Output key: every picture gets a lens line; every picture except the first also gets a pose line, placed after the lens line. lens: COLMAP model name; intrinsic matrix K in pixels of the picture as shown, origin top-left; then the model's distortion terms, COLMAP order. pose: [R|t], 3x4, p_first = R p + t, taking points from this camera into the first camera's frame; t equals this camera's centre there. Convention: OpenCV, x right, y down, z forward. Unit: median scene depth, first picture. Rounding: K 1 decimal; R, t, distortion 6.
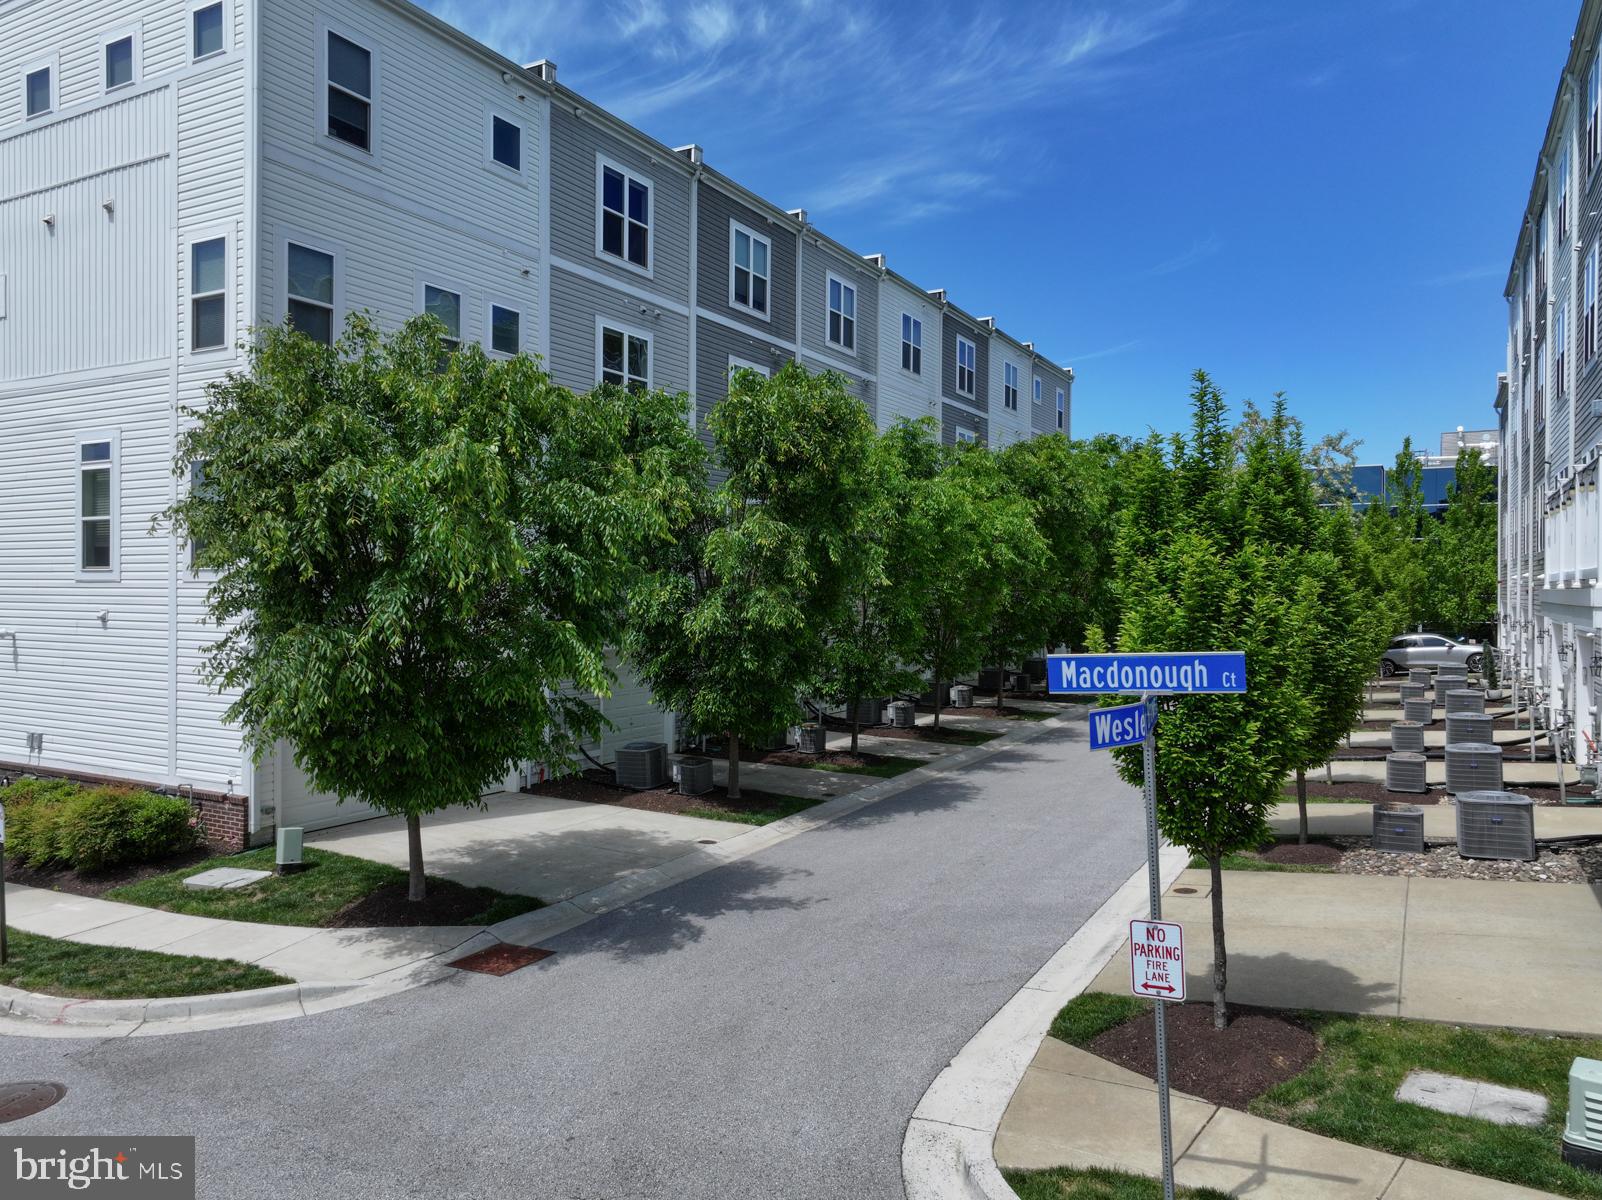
lens RADIAL K [[1129.1, 0, 808.6], [0, 1129.1, 597.6], [0, 0, 1]] dist [-0.002002, 0.015493]
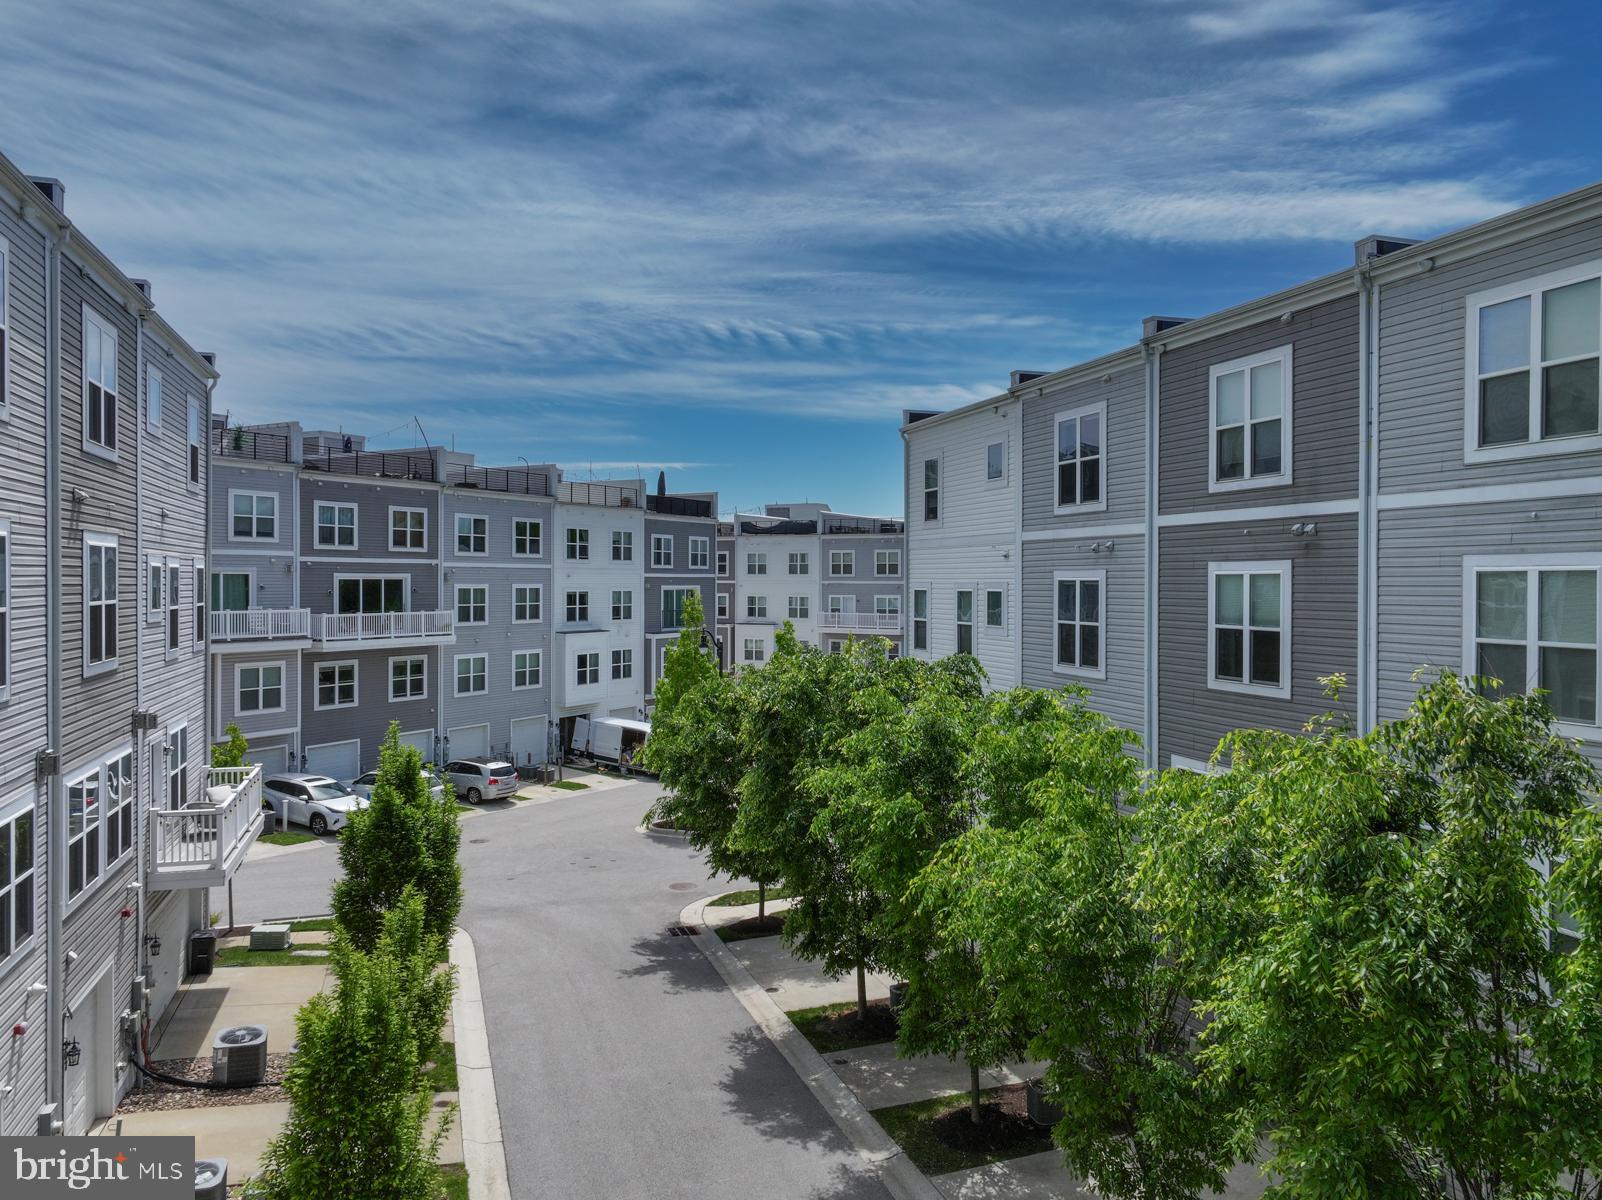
lens RADIAL K [[1112.2, 0, 801.0], [0, 1112.2, 600.0], [0, 0, 1]] dist [0.001172, 0.006744]
pose [[-0.673168, 0.004263, -0.739477, 0.961827], [-0.010655, 0.999824, 0.015464, -0.315605], [0.739413, 0.018289, -0.673004, 2.017623]]
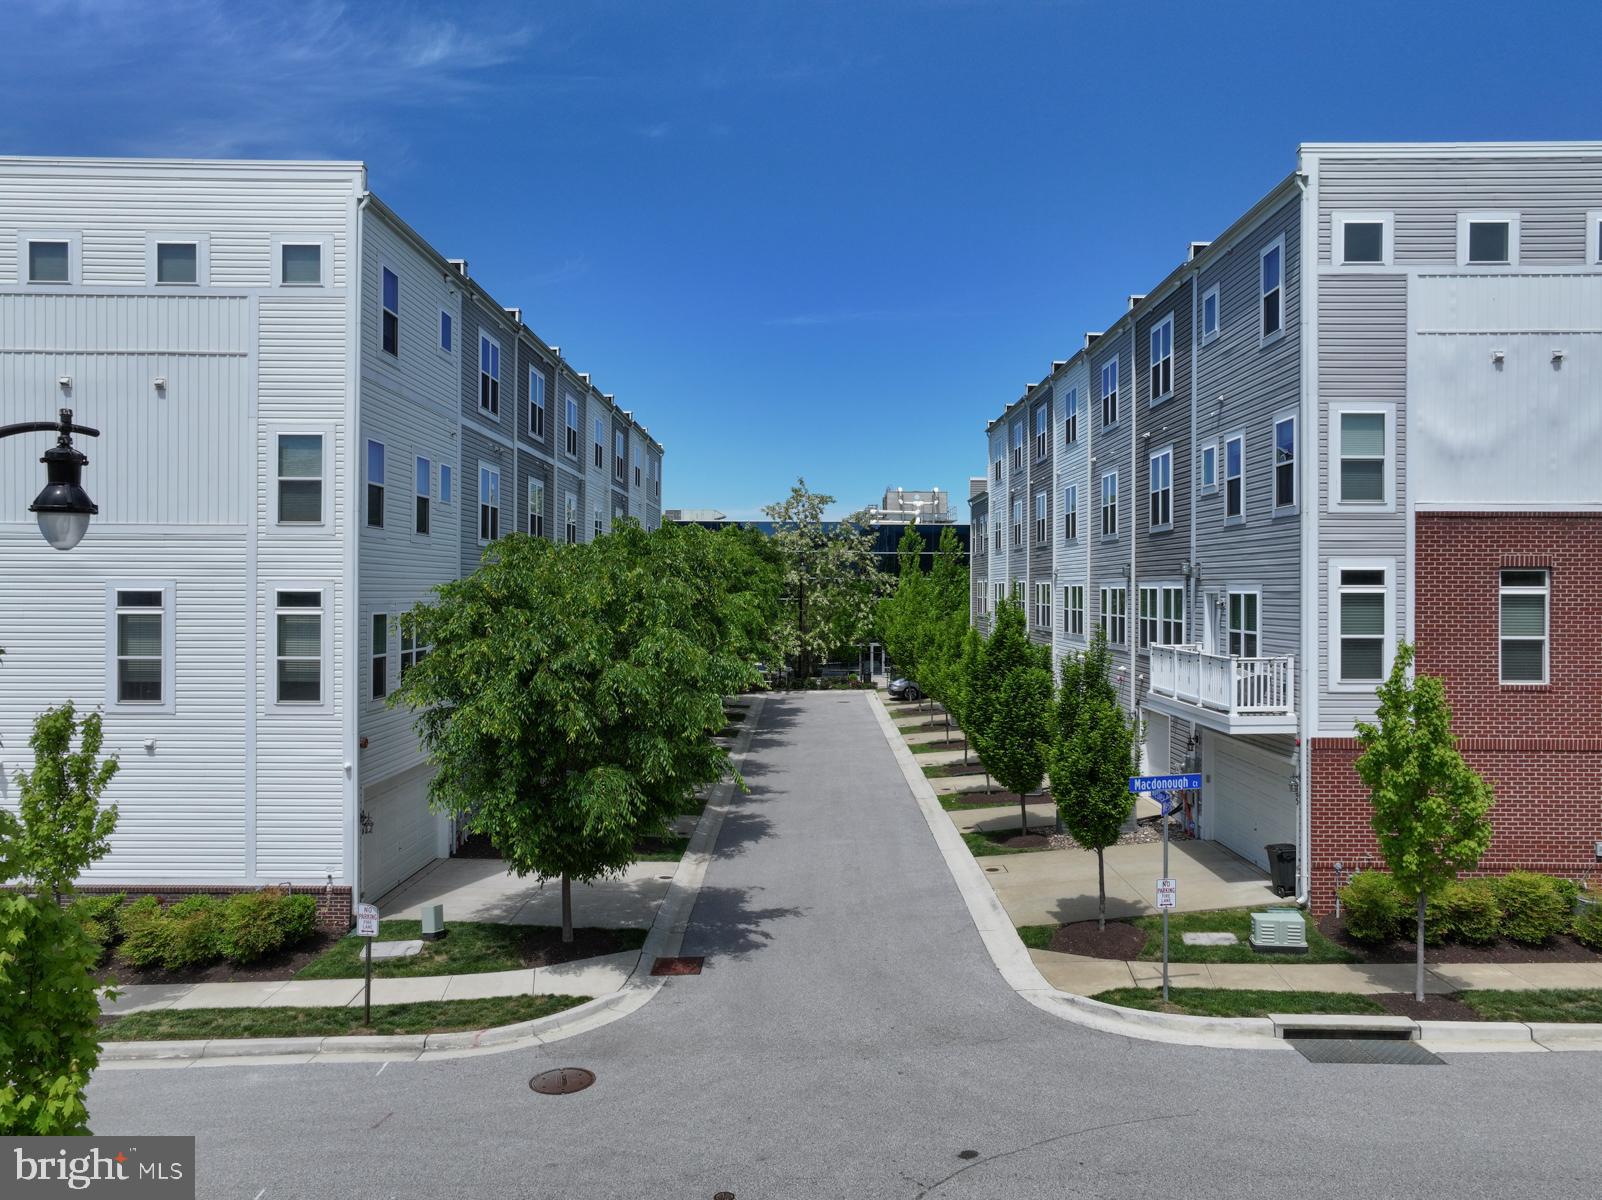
lens RADIAL K [[1129.1, 0, 808.6], [0, 1129.1, 597.6], [0, 0, 1]] dist [-0.002002, 0.015493]
pose [[0.874344, -0.004633, 0.485285, -0.626050], [0.003903, 0.999989, 0.002515, -0.137240], [-0.485292, -0.000305, 0.874352, -0.321129]]
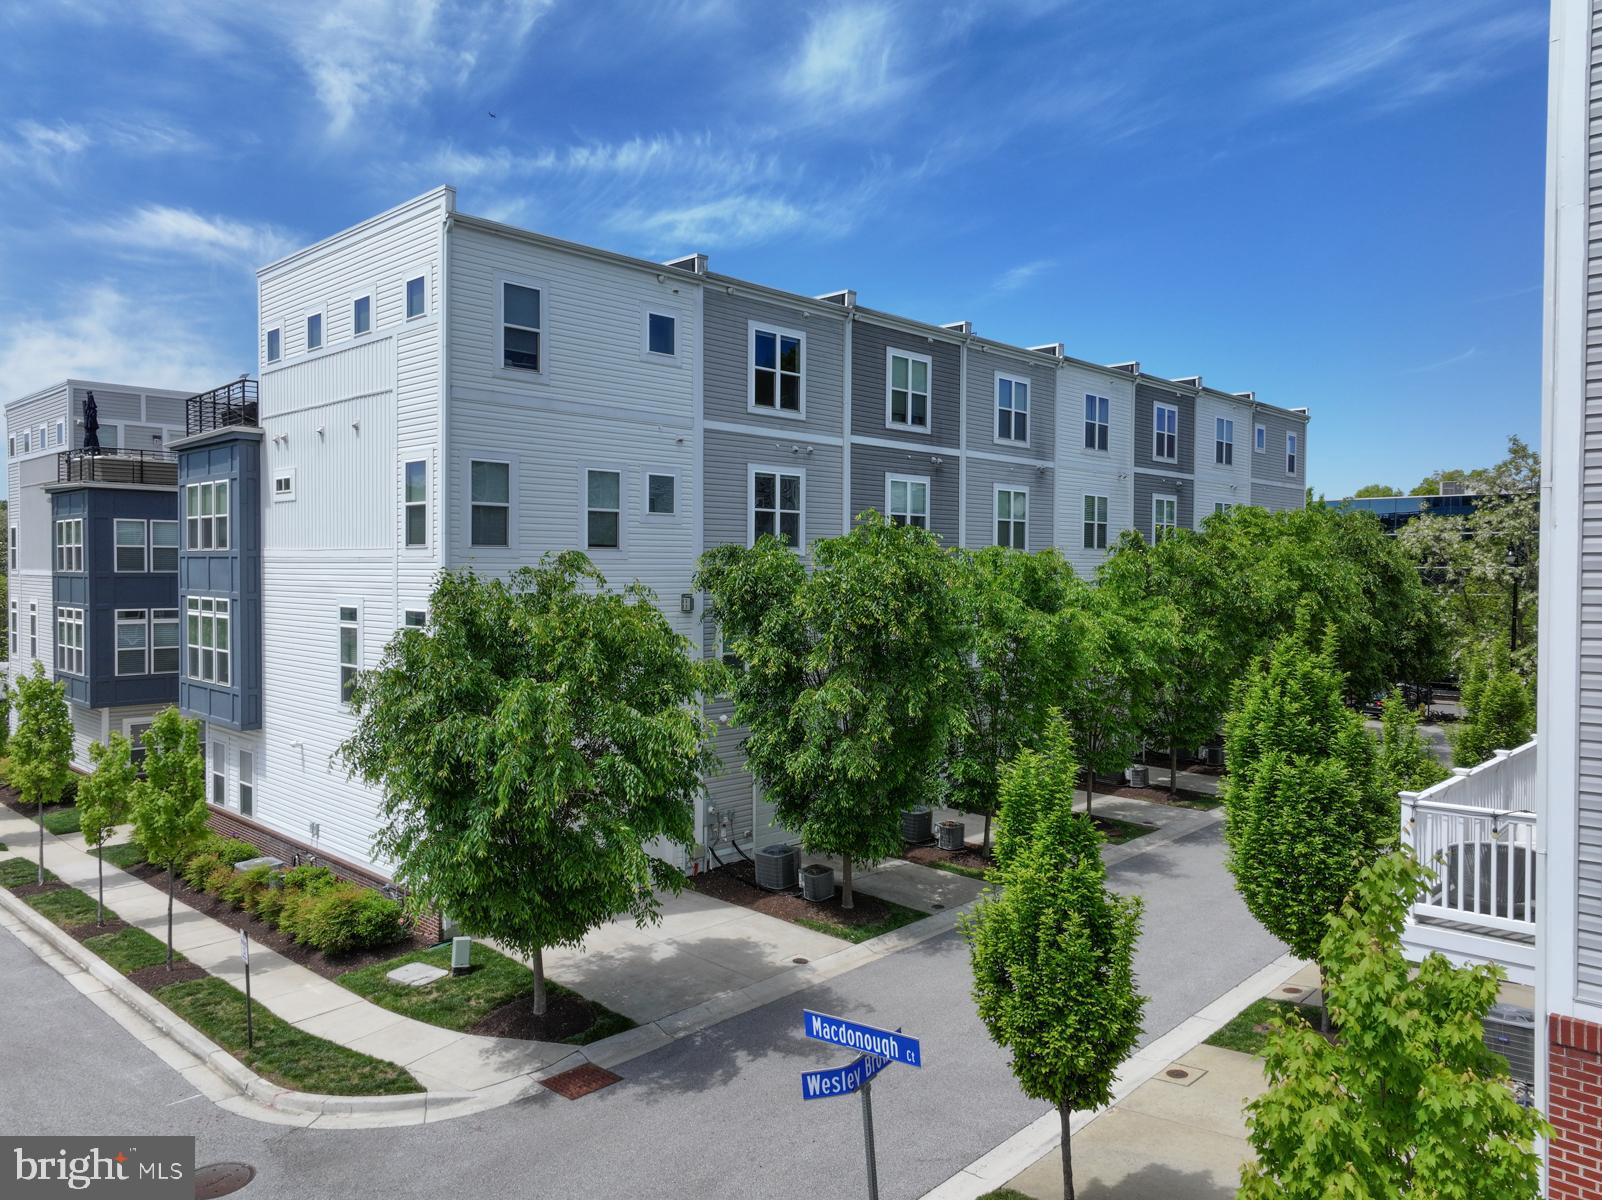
lens RADIAL K [[1129.1, 0, 808.6], [0, 1129.1, 597.6], [0, 0, 1]] dist [-0.002002, 0.015493]
pose [[0.966236, 0.006199, -0.257584, 0.219273], [-0.001275, 0.999813, 0.019280, -0.182399], [0.257655, -0.018300, 0.966064, -0.115243]]
